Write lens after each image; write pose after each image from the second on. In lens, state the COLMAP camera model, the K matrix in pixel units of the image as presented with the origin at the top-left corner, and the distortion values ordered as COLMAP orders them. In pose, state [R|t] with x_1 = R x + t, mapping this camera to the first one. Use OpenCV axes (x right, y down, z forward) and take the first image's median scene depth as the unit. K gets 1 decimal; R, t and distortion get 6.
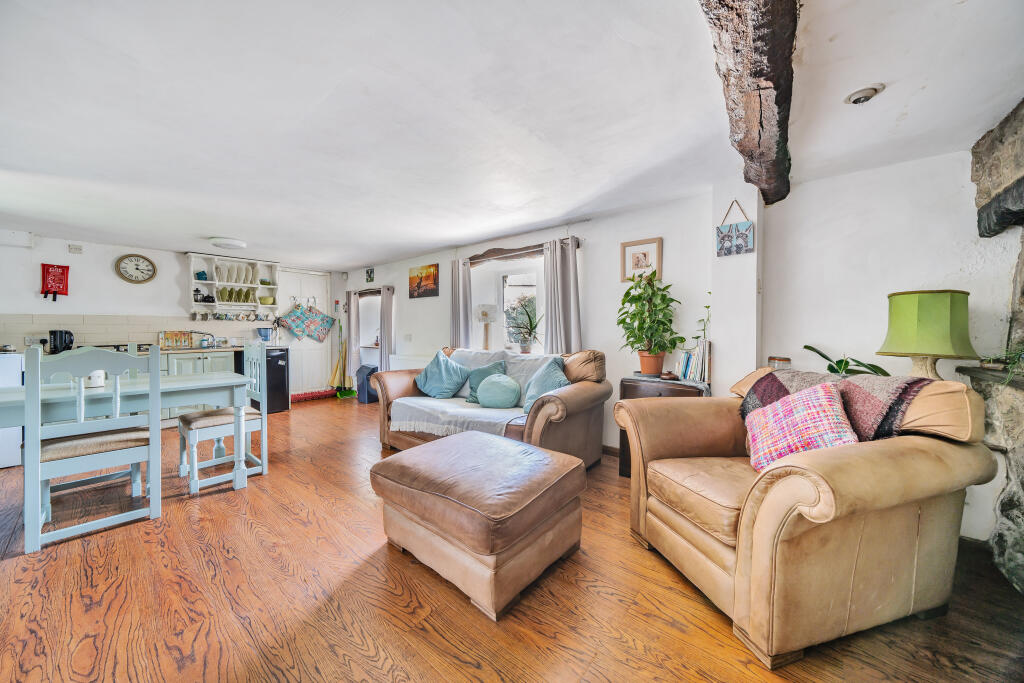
lens RADIAL K [[354.2, 0, 512.0], [0, 354.2, 335.9], [0, 0, 1]] dist [-0.000347, -0.000188]
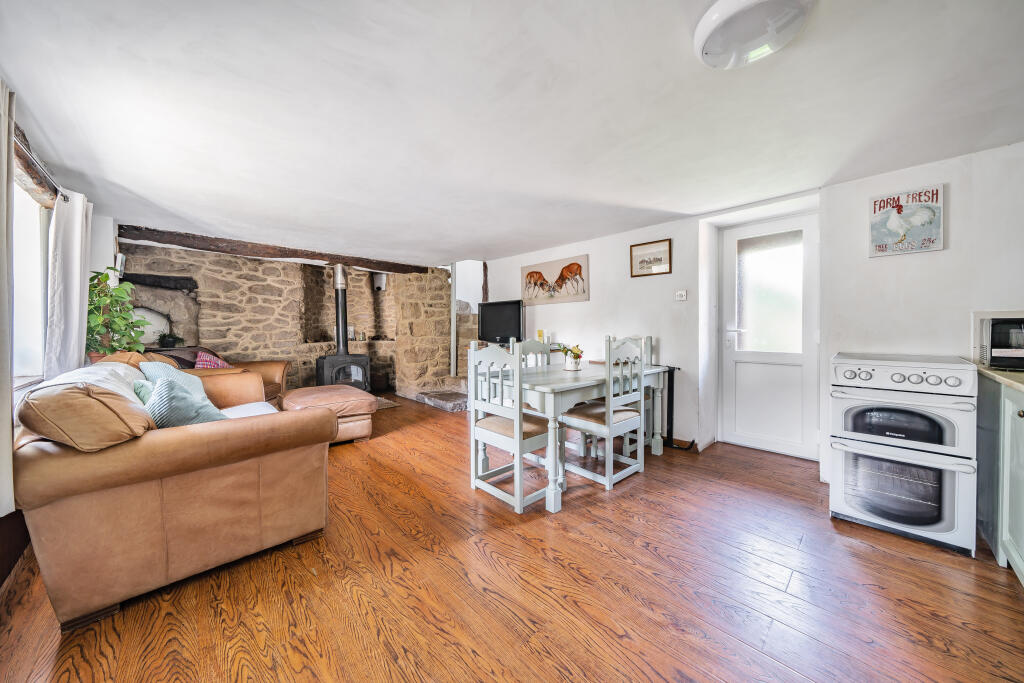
lens RADIAL K [[354.2, 0, 512.2], [0, 354.2, 331.5], [0, 0, 1]] dist [-0.000347, -0.000188]
pose [[-0.993486, 0.007159, 0.113725, -0.517157], [0.009892, 0.999675, 0.023485, -0.015293], [-0.113520, 0.024457, -0.993235, 1.079441]]
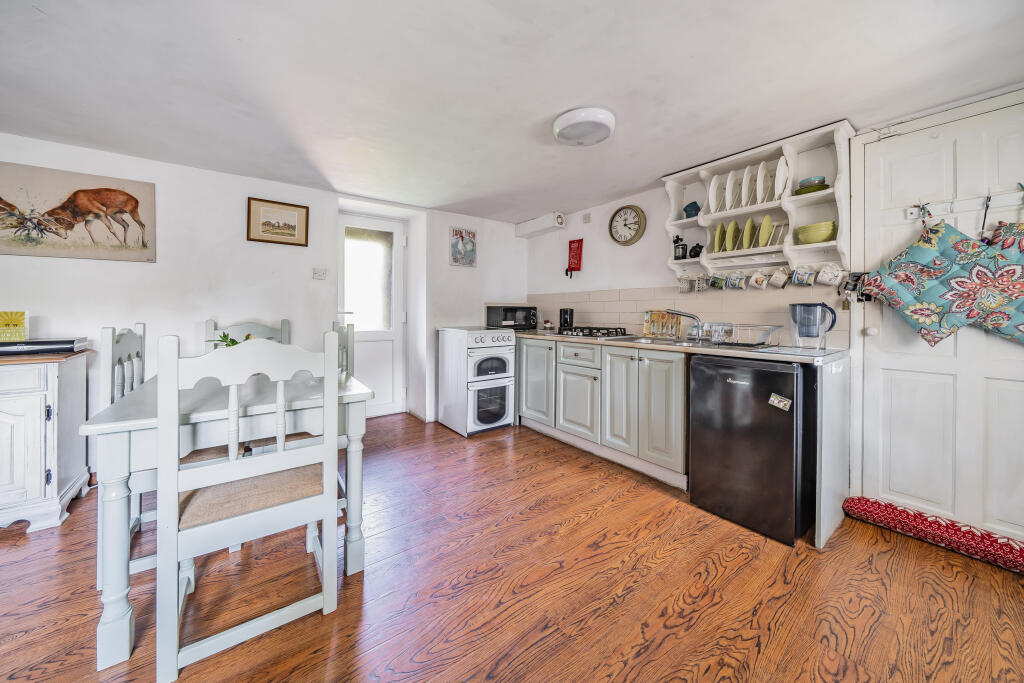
lens RADIAL K [[354.2, 0, 511.1], [0, 354.2, 311.9], [0, 0, 1]] dist [-0.000347, -0.000188]
pose [[-0.239380, 0.007853, -0.970894, -0.260068], [-0.019155, 0.999734, 0.012809, -0.013233], [0.970737, 0.021664, -0.239166, 0.852027]]
